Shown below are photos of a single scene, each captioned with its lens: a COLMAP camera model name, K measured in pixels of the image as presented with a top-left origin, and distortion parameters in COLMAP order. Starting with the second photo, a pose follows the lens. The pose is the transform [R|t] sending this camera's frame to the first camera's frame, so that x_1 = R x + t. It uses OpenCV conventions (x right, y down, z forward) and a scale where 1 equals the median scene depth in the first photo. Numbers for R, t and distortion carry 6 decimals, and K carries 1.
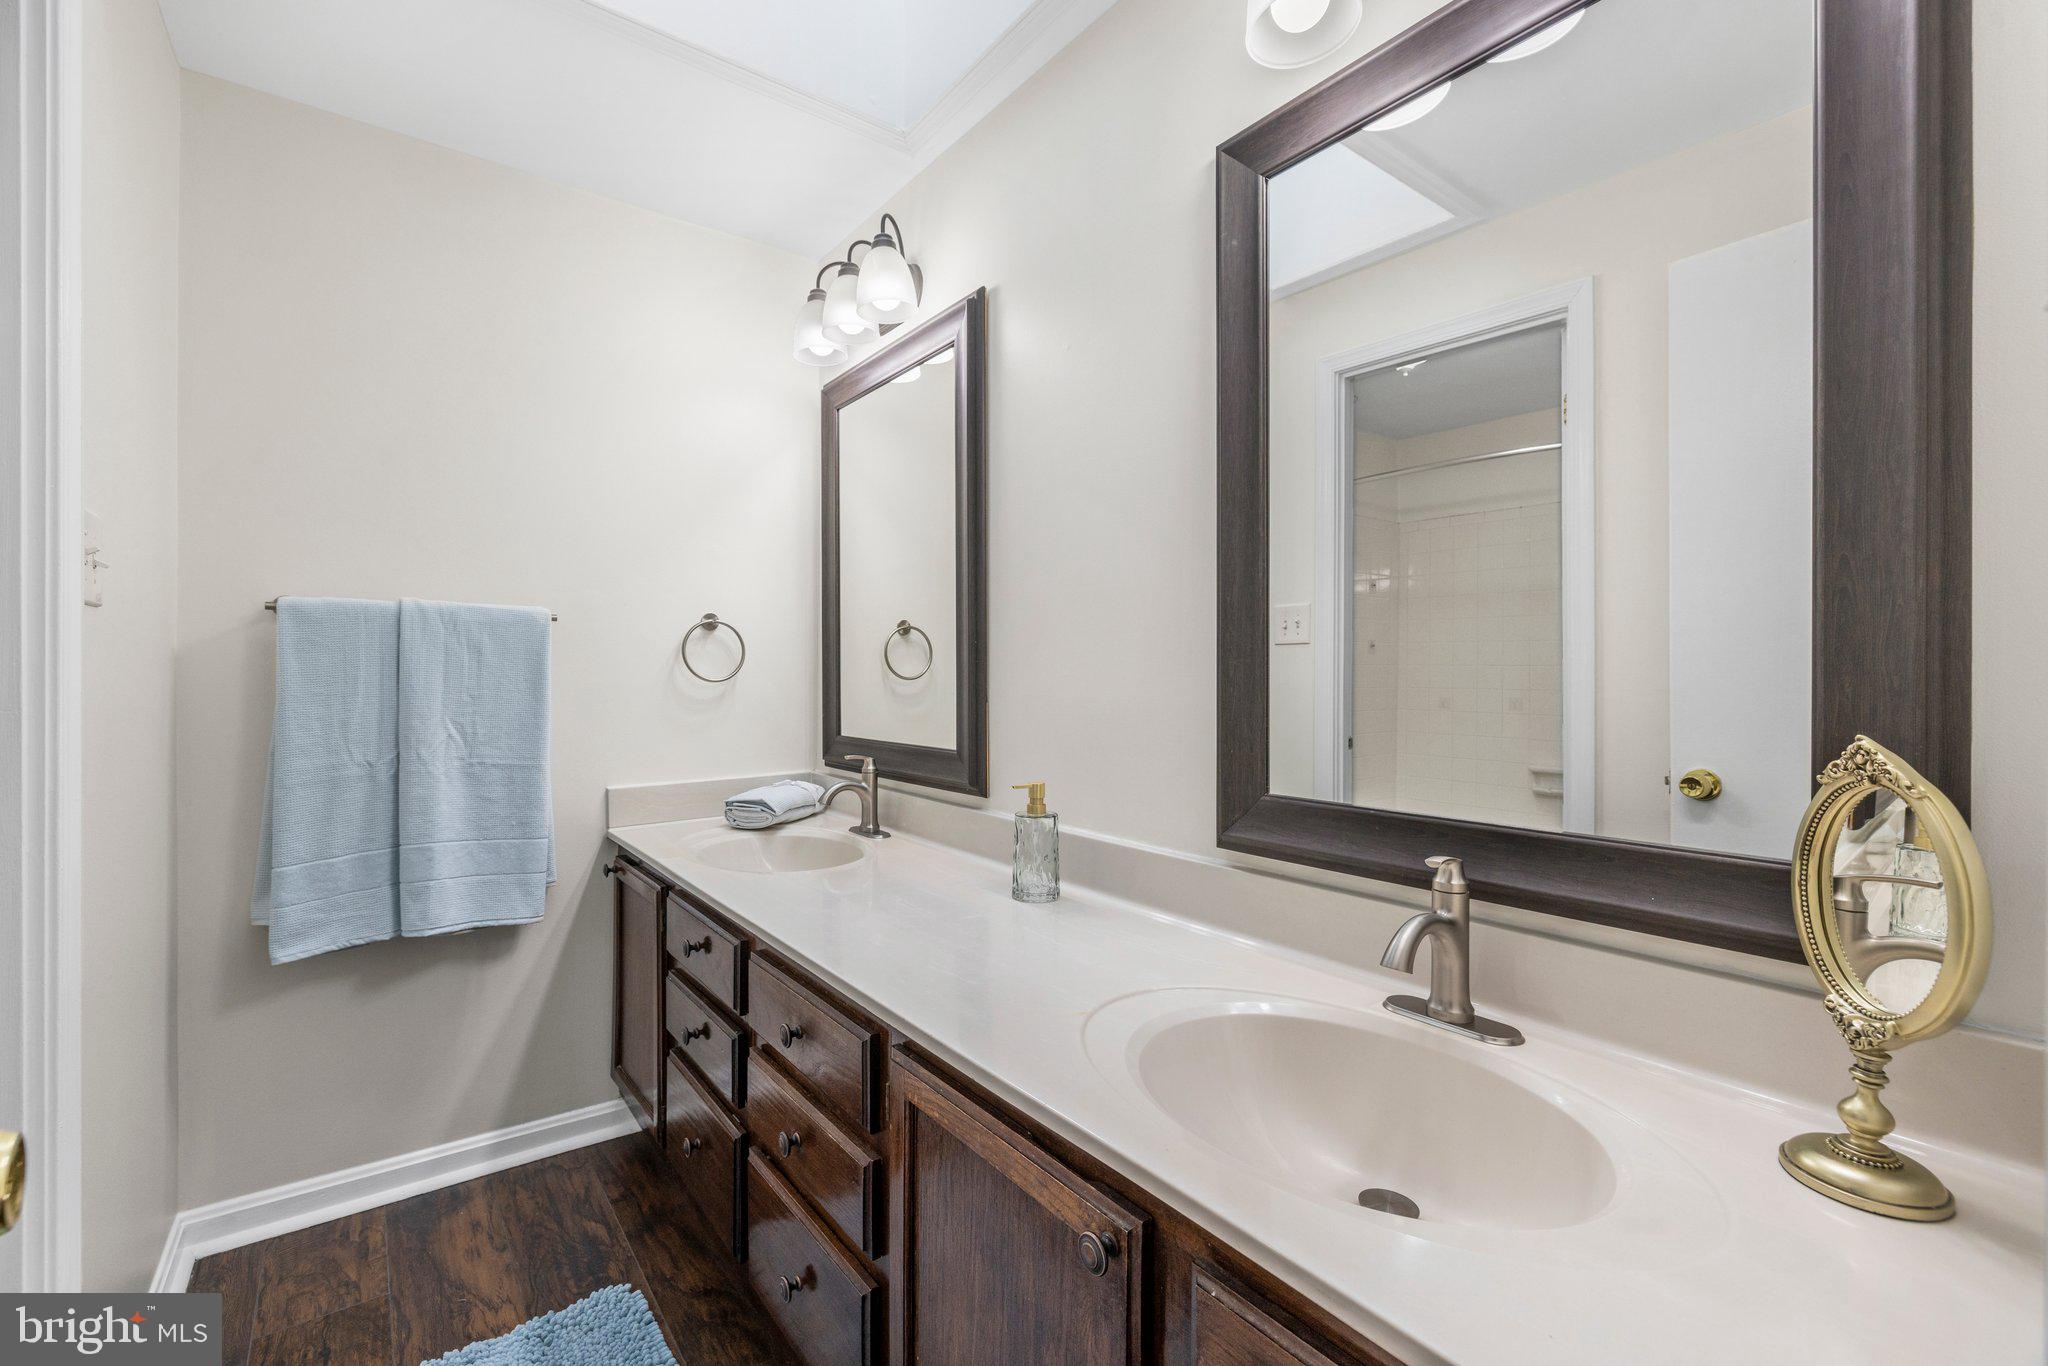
lens RADIAL K [[878.3, 0, 1013.6], [0, 878.3, 682.0], [0, 0, 1]] dist [0.001759, 0.000017]
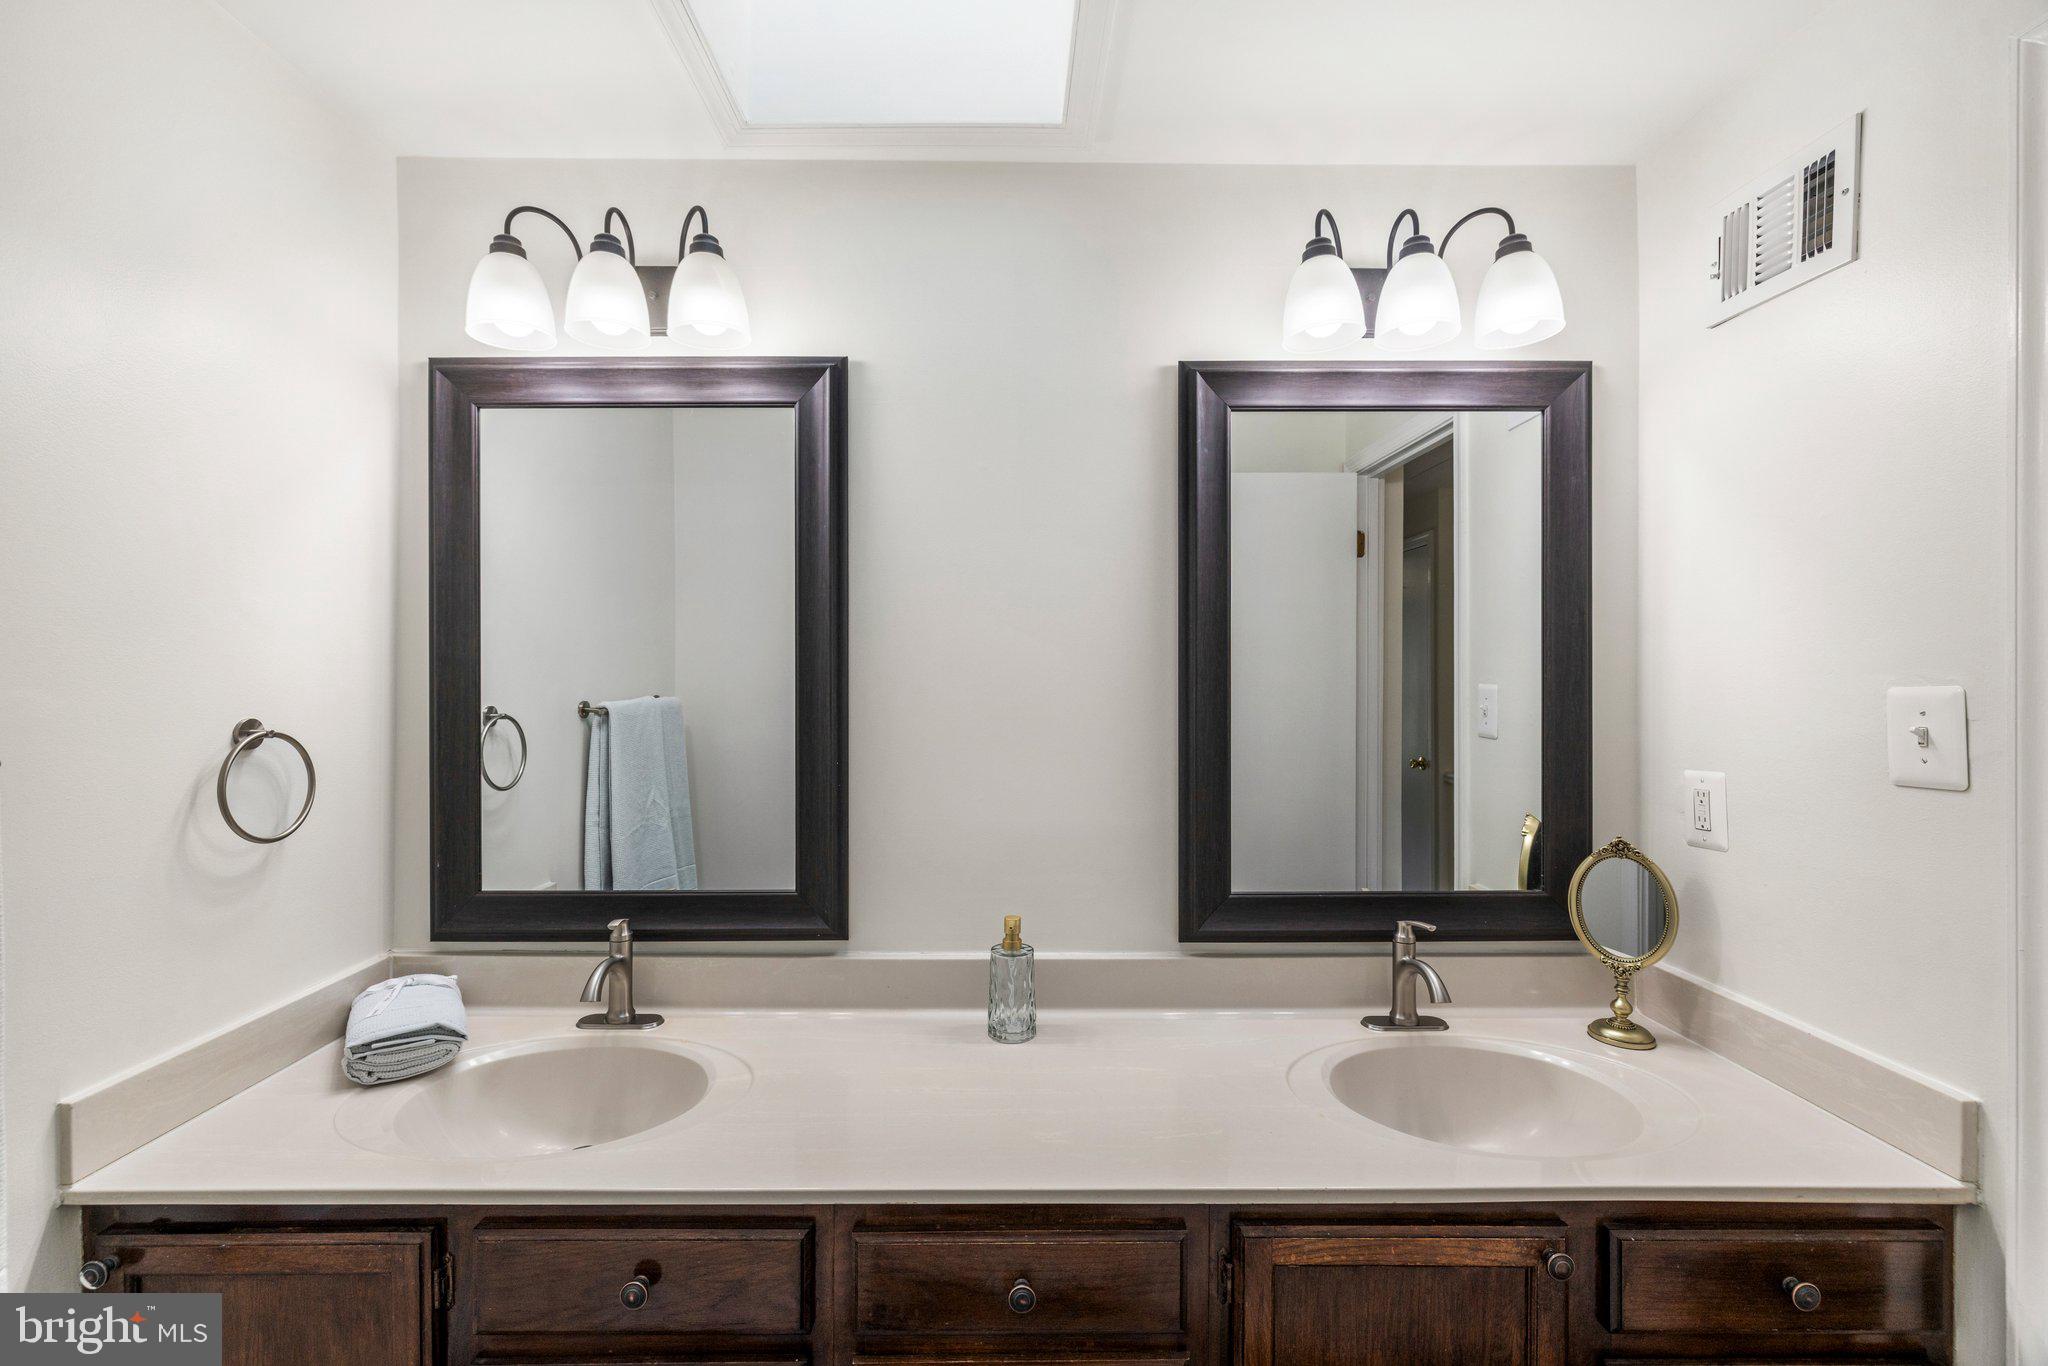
lens RADIAL K [[878.3, 0, 1027.4], [0, 878.3, 675.9], [0, 0, 1]] dist [0.001759, 0.000017]
pose [[0.584636, 0.003733, 0.811287, -0.689206], [0.006861, 0.999931, -0.009545, -0.131079], [-0.811266, 0.011146, 0.584570, 0.374165]]
